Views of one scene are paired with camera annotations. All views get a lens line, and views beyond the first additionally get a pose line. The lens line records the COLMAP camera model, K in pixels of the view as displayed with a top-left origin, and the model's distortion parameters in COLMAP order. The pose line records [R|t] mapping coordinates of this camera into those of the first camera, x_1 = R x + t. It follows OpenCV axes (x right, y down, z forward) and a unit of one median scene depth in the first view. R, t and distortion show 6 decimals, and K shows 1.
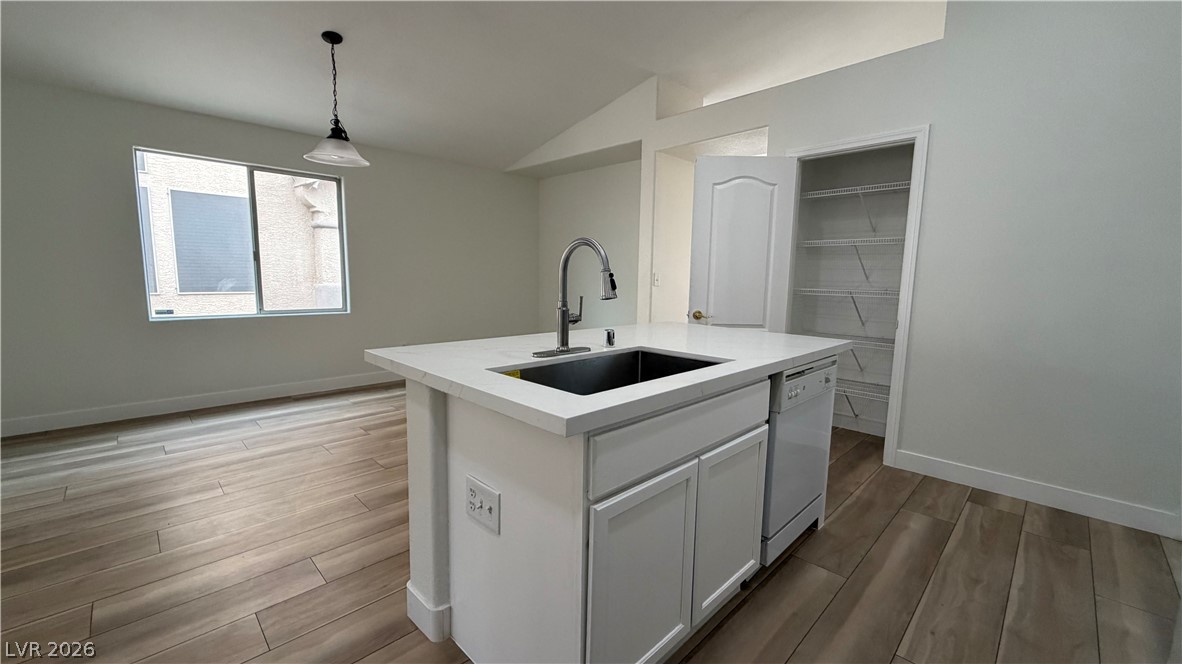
lens RADIAL K [[469.1, 0, 588.0], [0, 469.1, 334.6], [0, 0, 1]] dist [-0.001377, 0.000043]
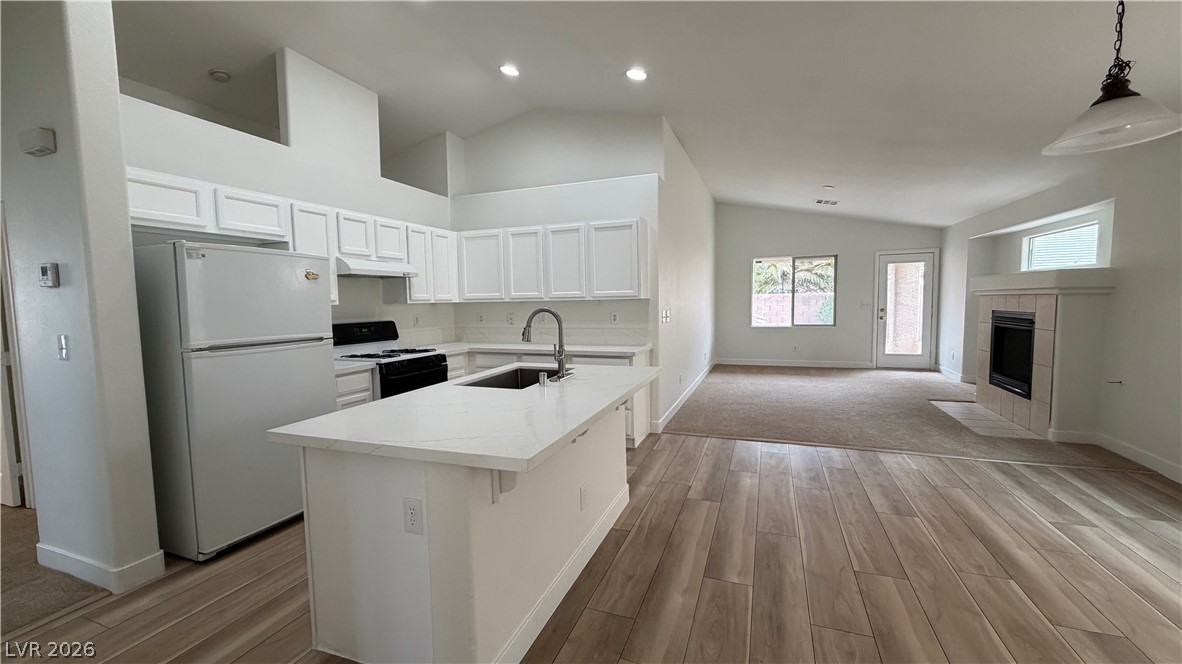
lens RADIAL K [[469.1, 0, 588.0], [0, 469.1, 334.6], [0, 0, 1]] dist [-0.001377, 0.000043]
pose [[-0.911298, 0.029506, -0.410690, 0.260082], [-0.049607, 0.982296, 0.180648, -0.199765], [0.408749, 0.184998, -0.893700, 1.222454]]
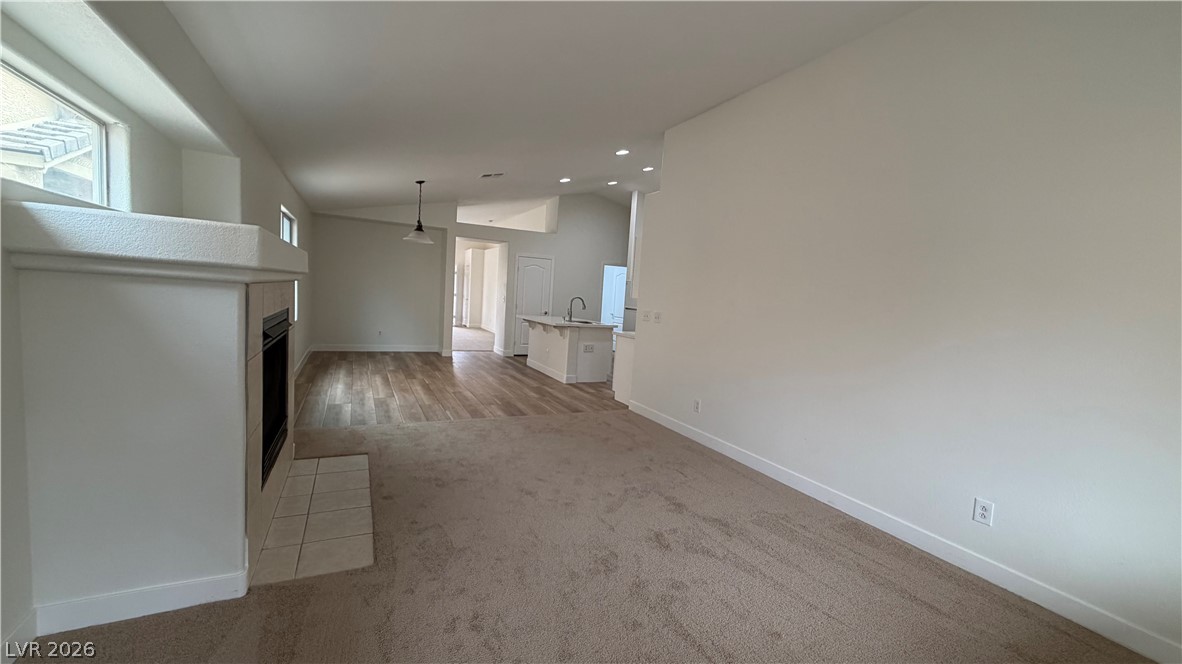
lens RADIAL K [[470.5, 0, 587.9], [0, 470.5, 334.6], [0, 0, 1]] dist [-0.000225, 0.000298]
pose [[0.316772, -0.078539, 0.945244, -2.118458], [0.060138, 0.996224, 0.062621, -0.054074], [-0.946593, 0.037009, 0.320299, -0.293015]]
